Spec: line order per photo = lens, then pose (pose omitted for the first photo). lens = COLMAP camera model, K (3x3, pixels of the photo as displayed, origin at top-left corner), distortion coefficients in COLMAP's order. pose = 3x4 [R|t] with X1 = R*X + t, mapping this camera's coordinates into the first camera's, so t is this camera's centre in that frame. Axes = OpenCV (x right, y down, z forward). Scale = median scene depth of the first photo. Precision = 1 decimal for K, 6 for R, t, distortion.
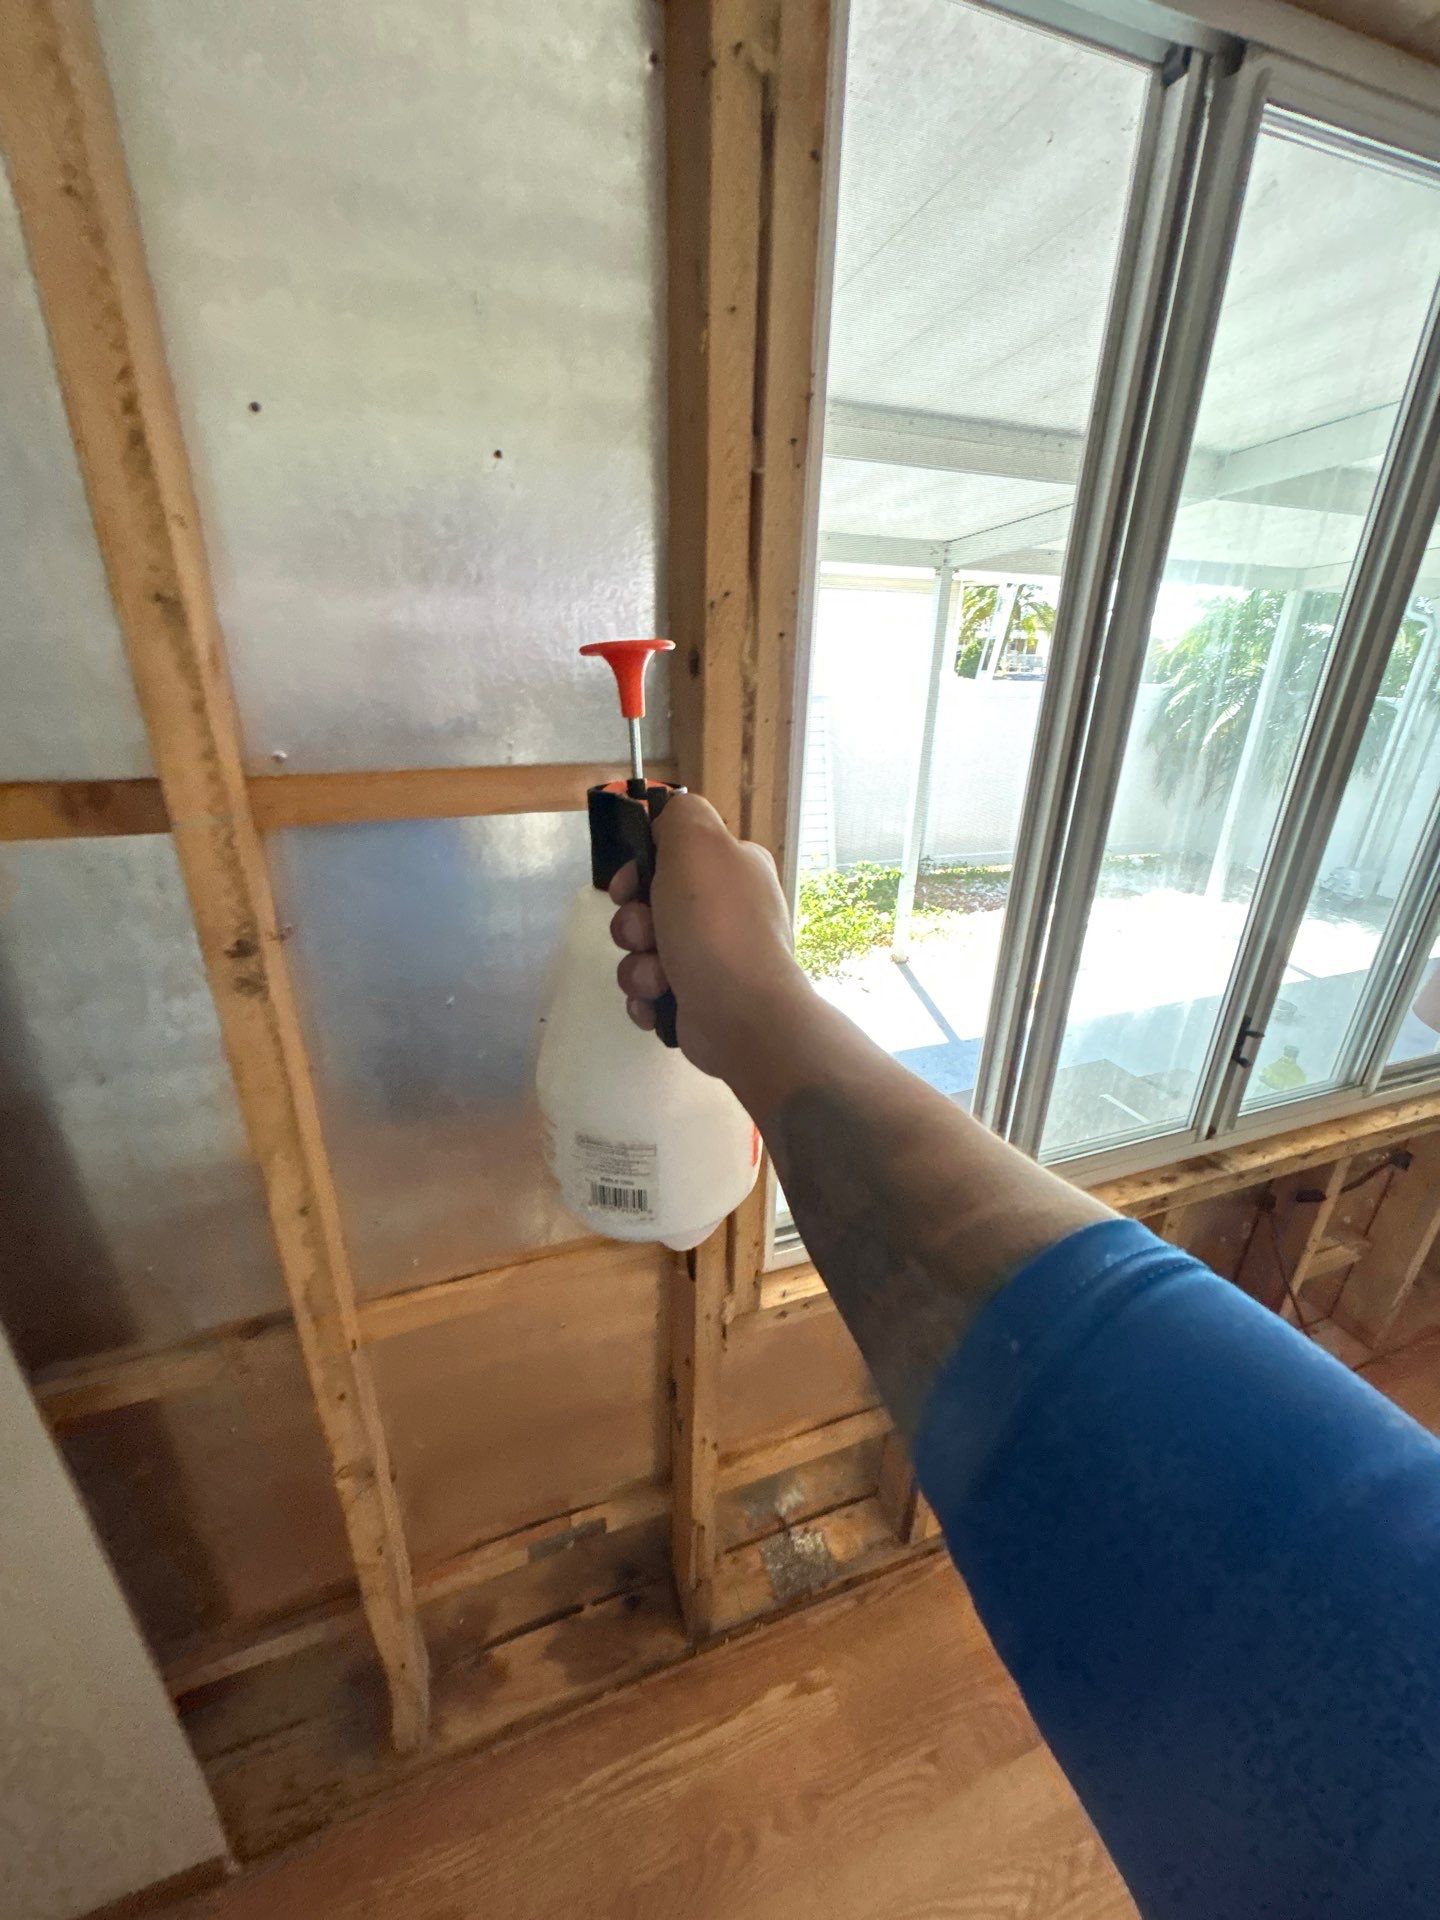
lens RADIAL K [[774.5, 0, 724.4], [0, 774.5, 953.3], [0, 0, 1]] dist [-0.000720, -0.000021]
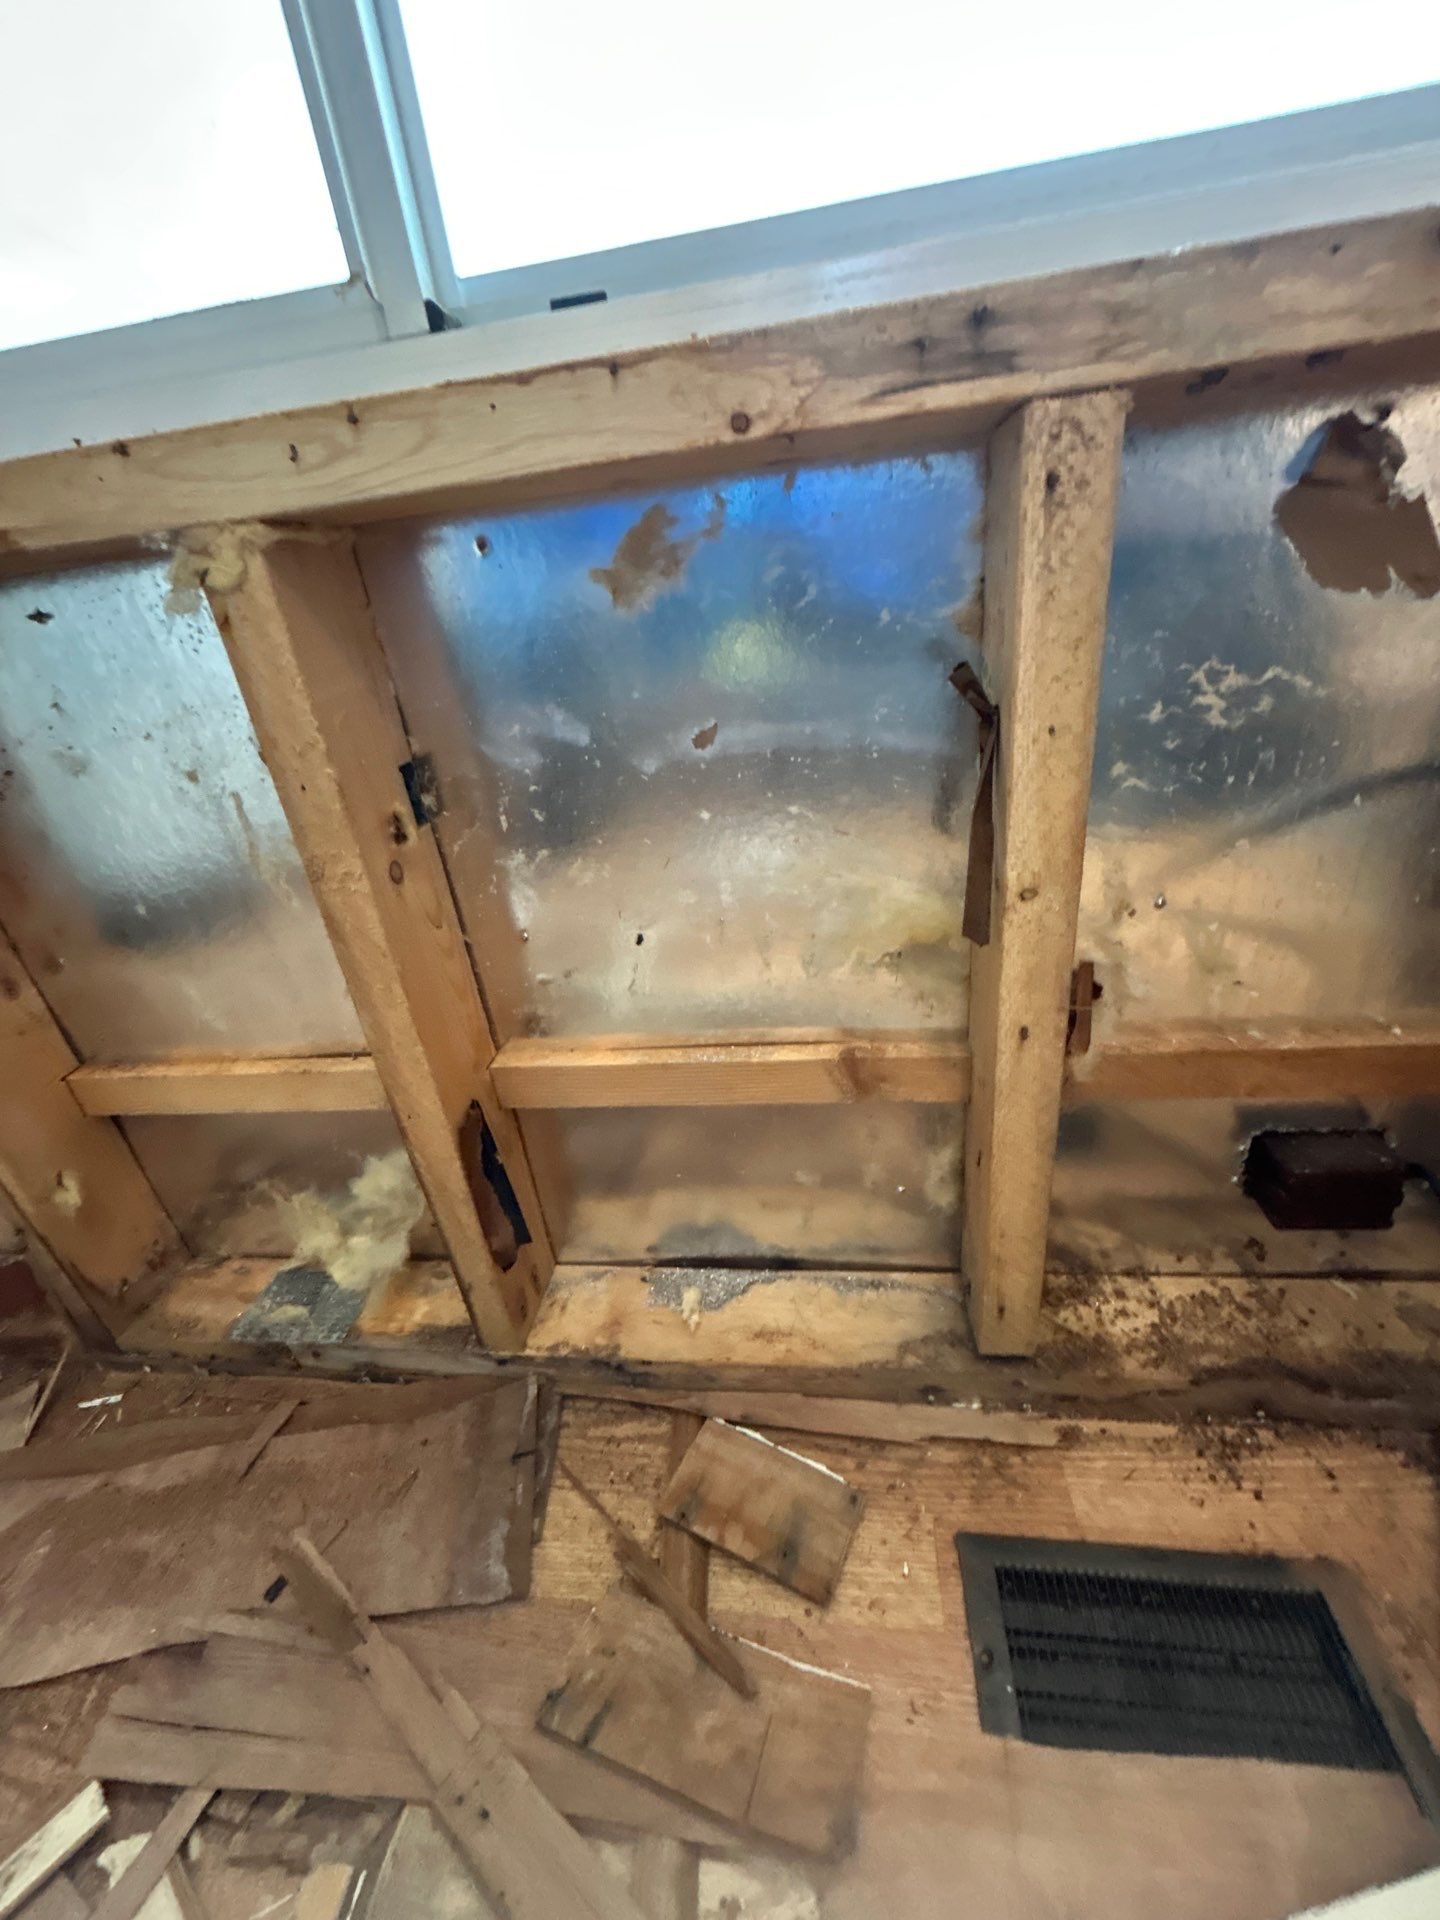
lens RADIAL K [[778.2, 0, 722.8], [0, 778.2, 953.1], [0, 0, 1]] dist [0.000737, 0.000295]
pose [[0.879081, 0.093640, -0.467385, 0.635823], [-0.052879, 0.993620, 0.099613, 0.506427], [0.473731, -0.062853, 0.878424, 0.723844]]
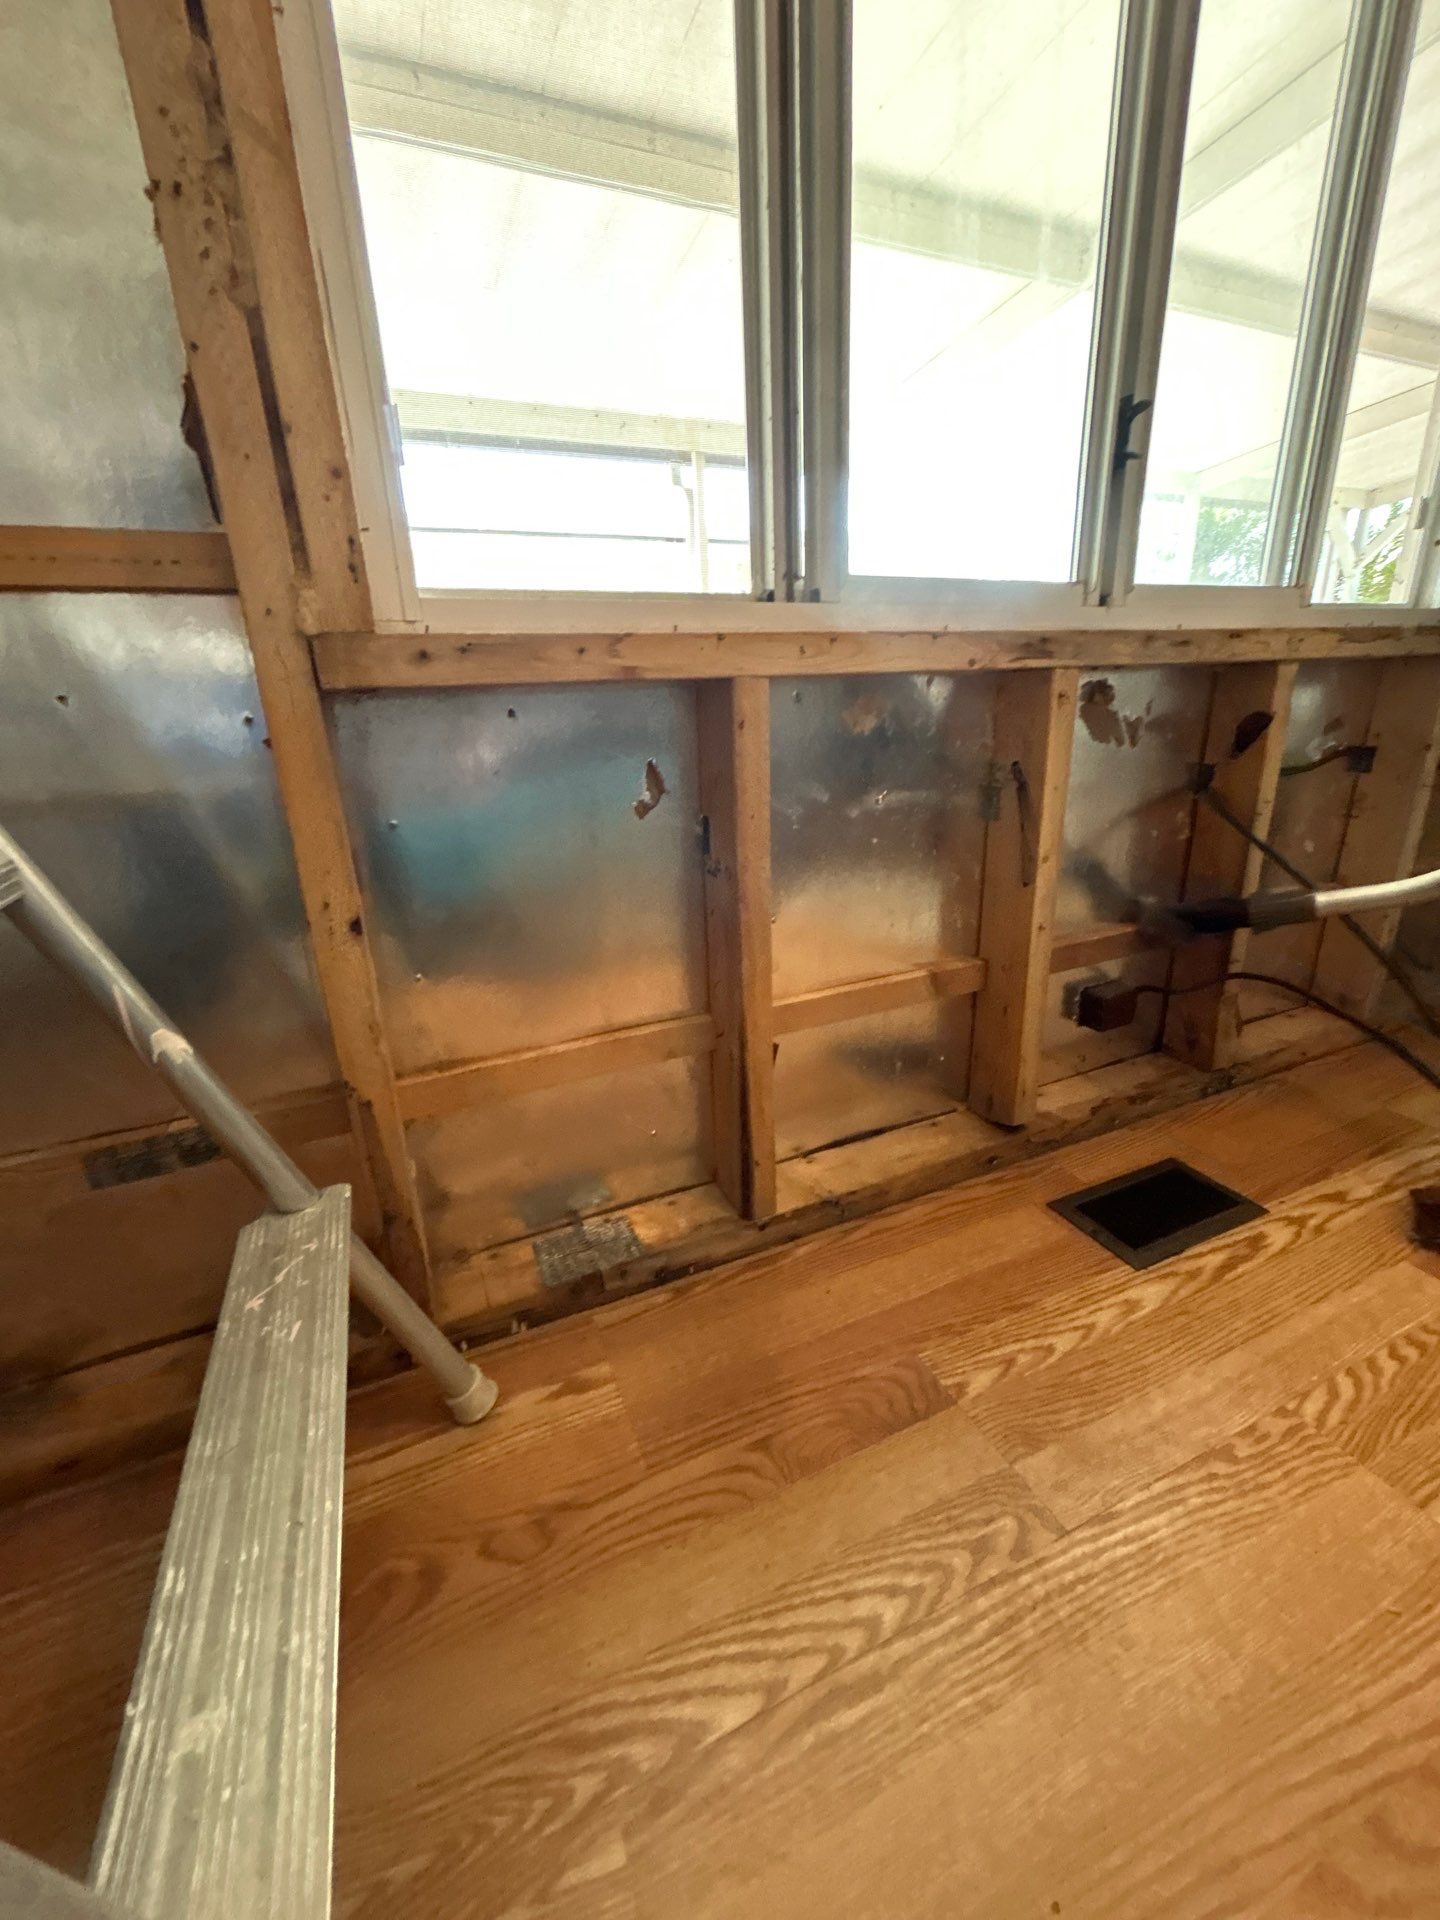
lens RADIAL K [[770.2, 0, 728.0], [0, 770.2, 955.2], [0, 0, 1]] dist [-0.001237, 0.000029]
pose [[0.996084, -0.077401, 0.042727, 0.226365], [0.080294, 0.994258, -0.070735, 0.634962], [-0.037006, 0.073889, 0.996580, 0.327695]]
